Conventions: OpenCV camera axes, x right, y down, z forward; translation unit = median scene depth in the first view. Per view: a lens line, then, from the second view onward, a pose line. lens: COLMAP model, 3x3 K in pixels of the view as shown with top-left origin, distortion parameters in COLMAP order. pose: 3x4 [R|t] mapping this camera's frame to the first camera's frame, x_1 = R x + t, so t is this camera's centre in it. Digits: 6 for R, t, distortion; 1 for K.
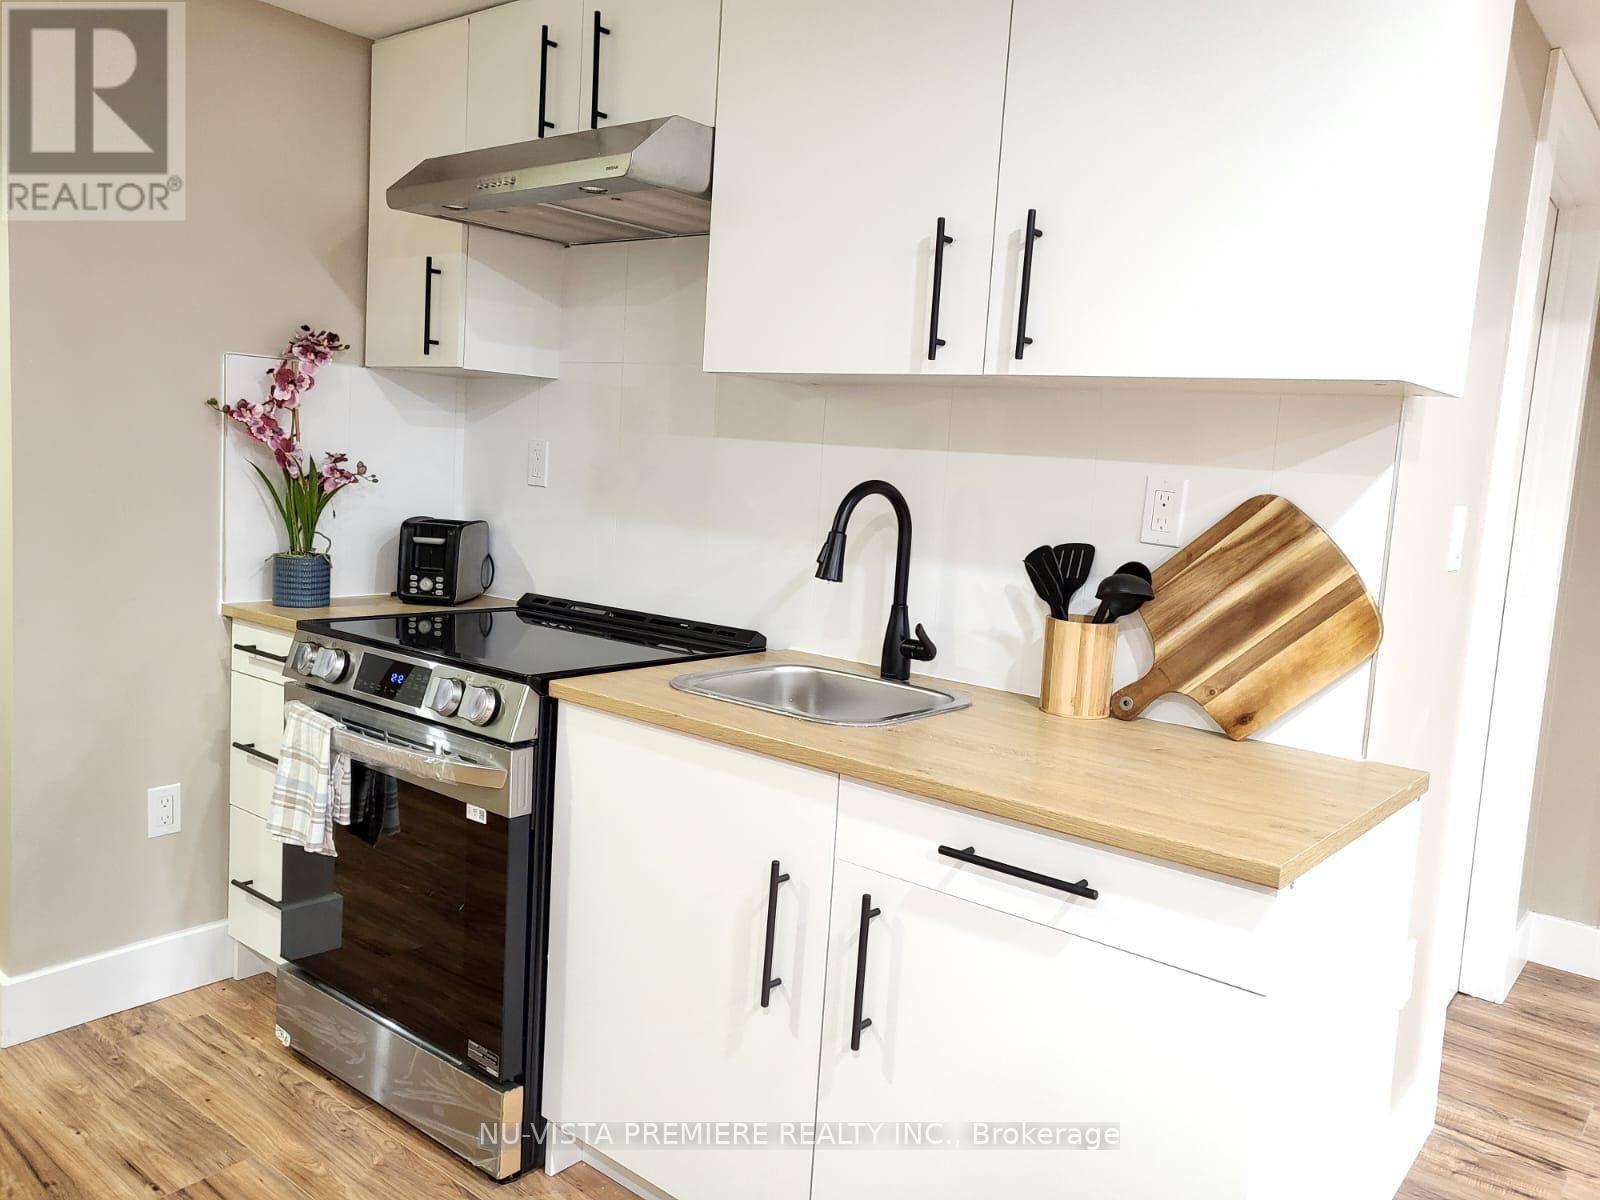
lens RADIAL K [[1239.2, 0, 802.2], [0, 1239.2, 581.5], [0, 0, 1]] dist [-0.010449, 0.061198]
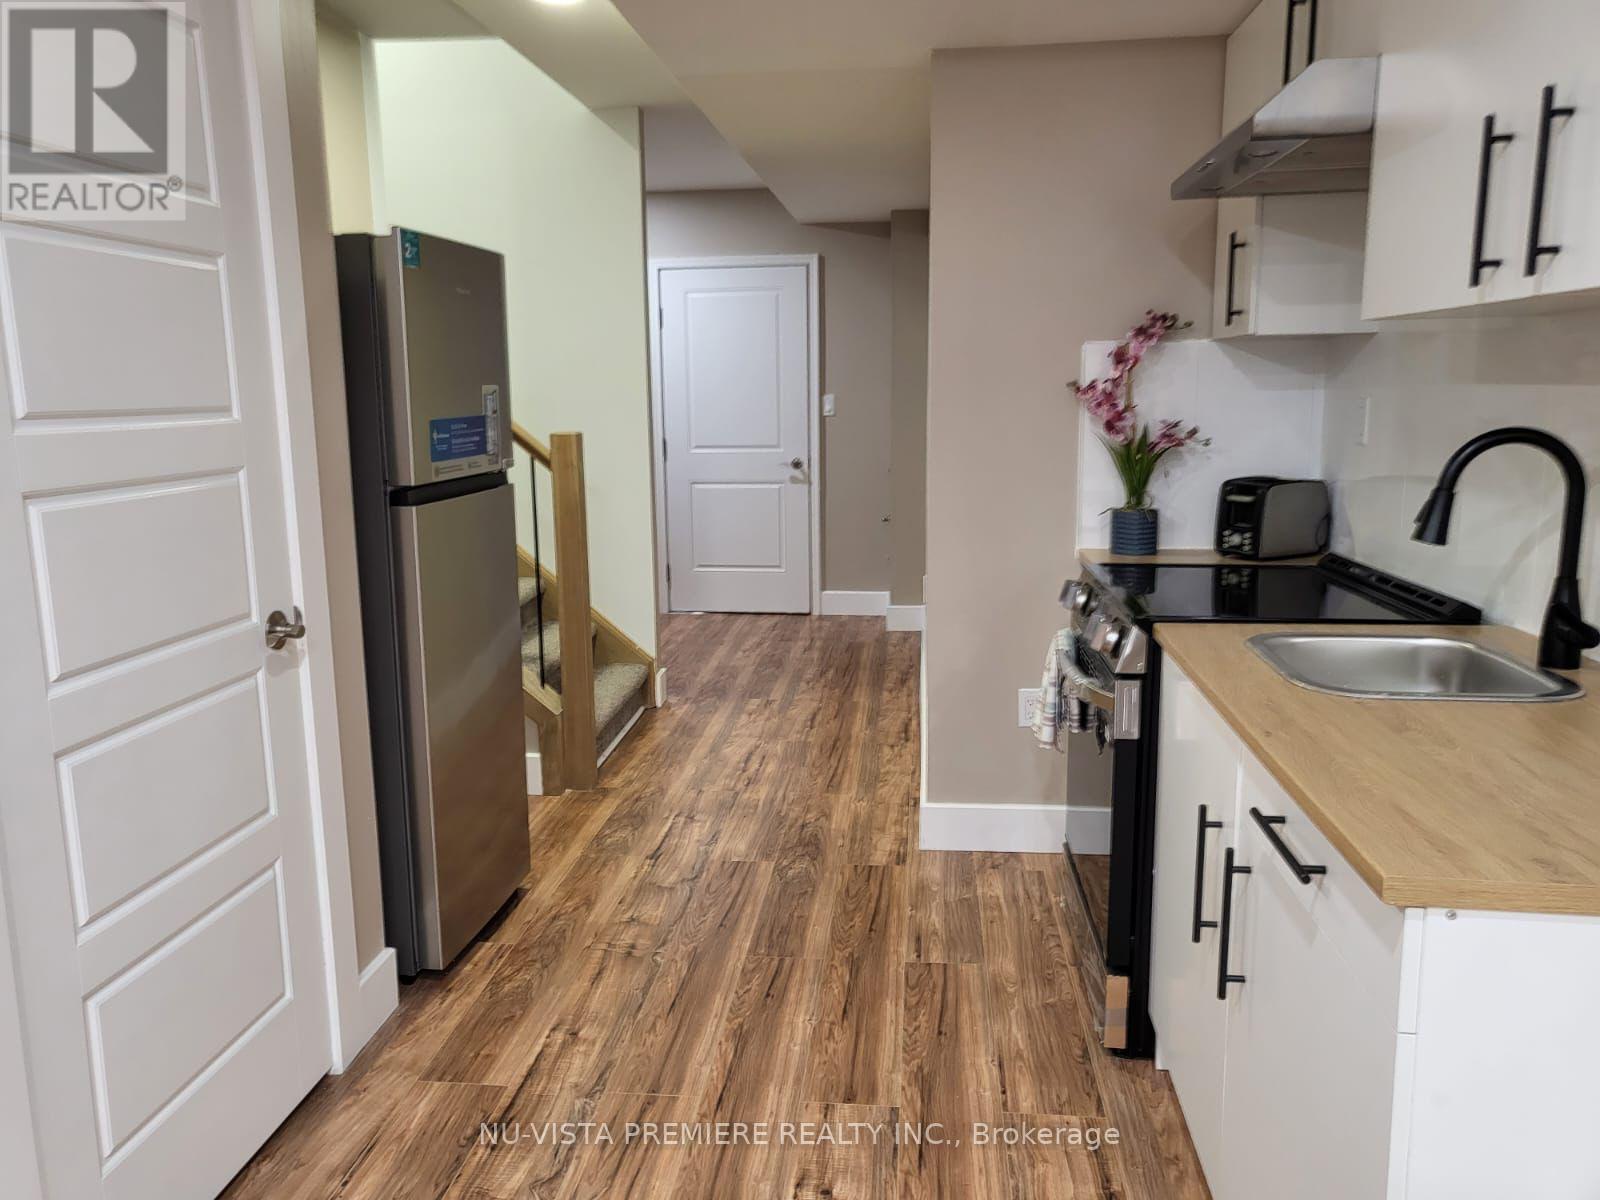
lens RADIAL K [[1234.3, 0, 794.5], [0, 1234.3, 607.2], [0, 0, 1]] dist [0.008780, 0.001695]
pose [[0.542581, 0.079579, -0.836226, 0.509982], [-0.040307, 0.996822, 0.068709, 0.003347], [0.839036, -0.003574, 0.544064, 0.123973]]
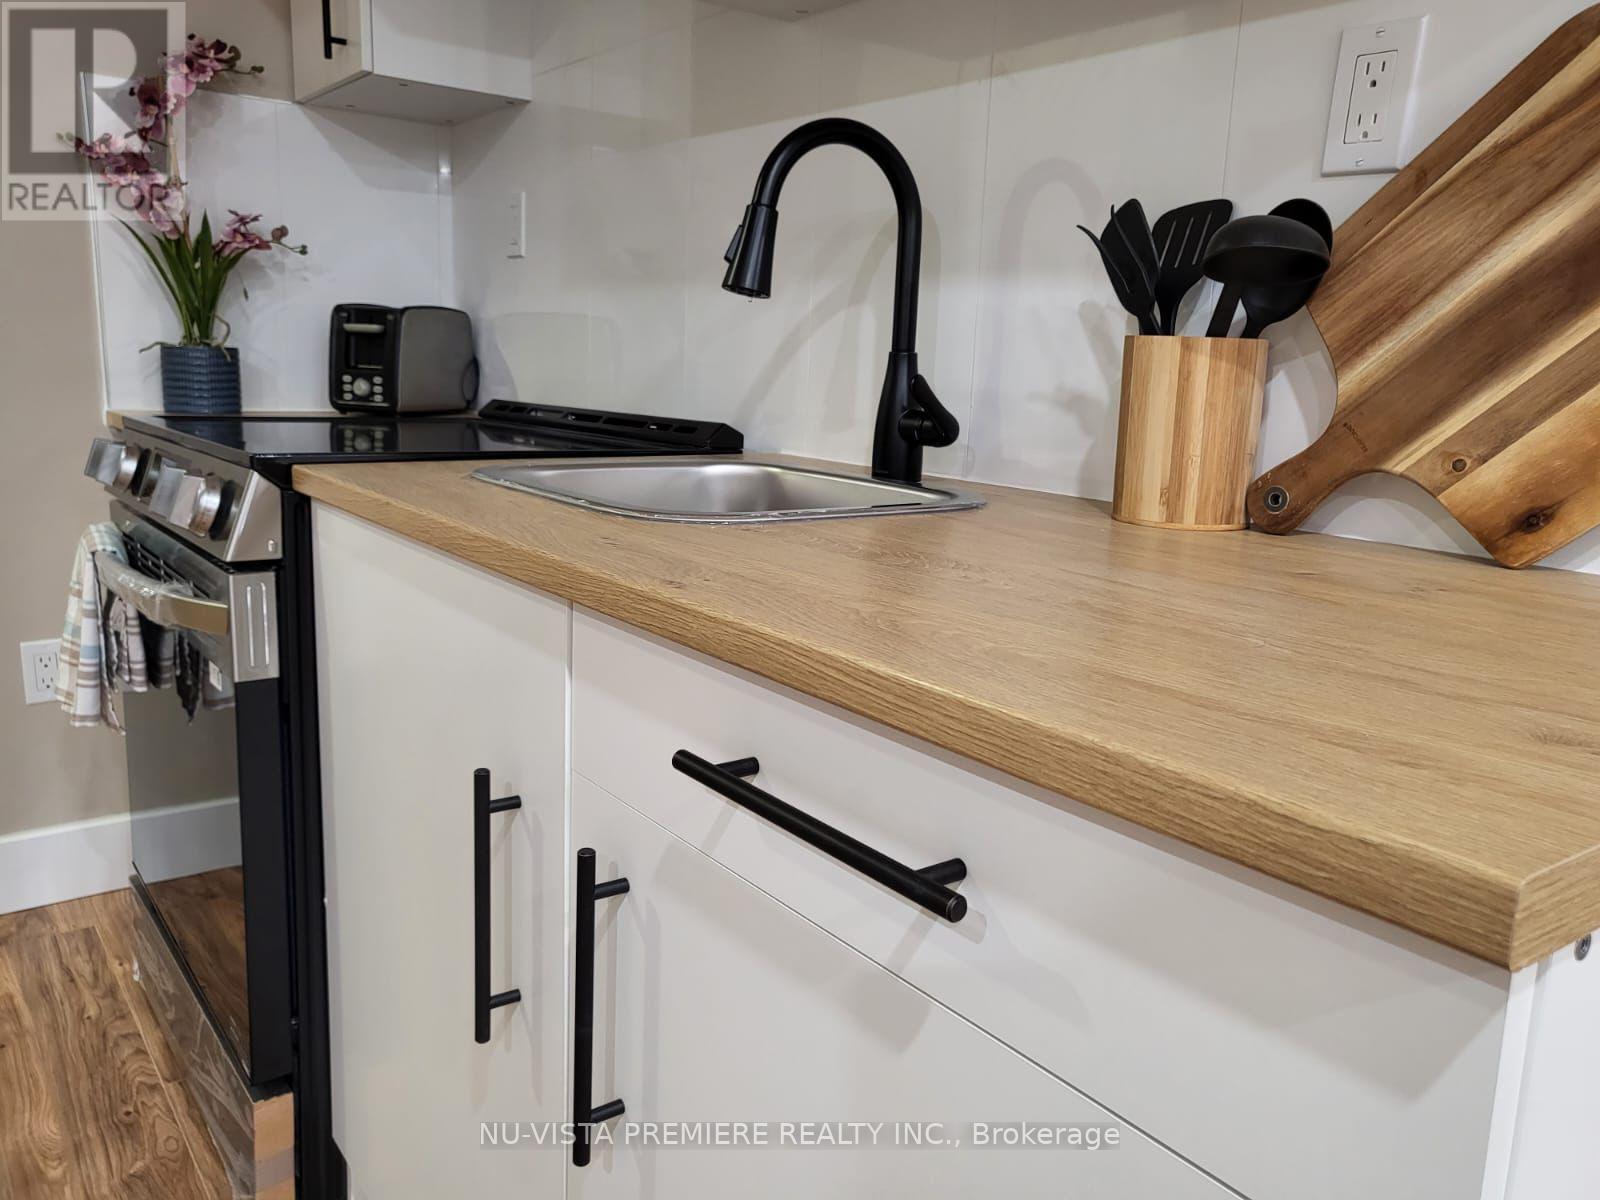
lens RADIAL K [[1239.2, 0, 802.2], [0, 1239.2, 581.5], [0, 0, 1]] dist [-0.010449, 0.061198]
pose [[0.970133, 0.018142, -0.241894, 0.182099], [-0.002164, 0.997807, 0.066157, 0.090859], [0.242564, -0.063658, 0.968045, 0.432091]]
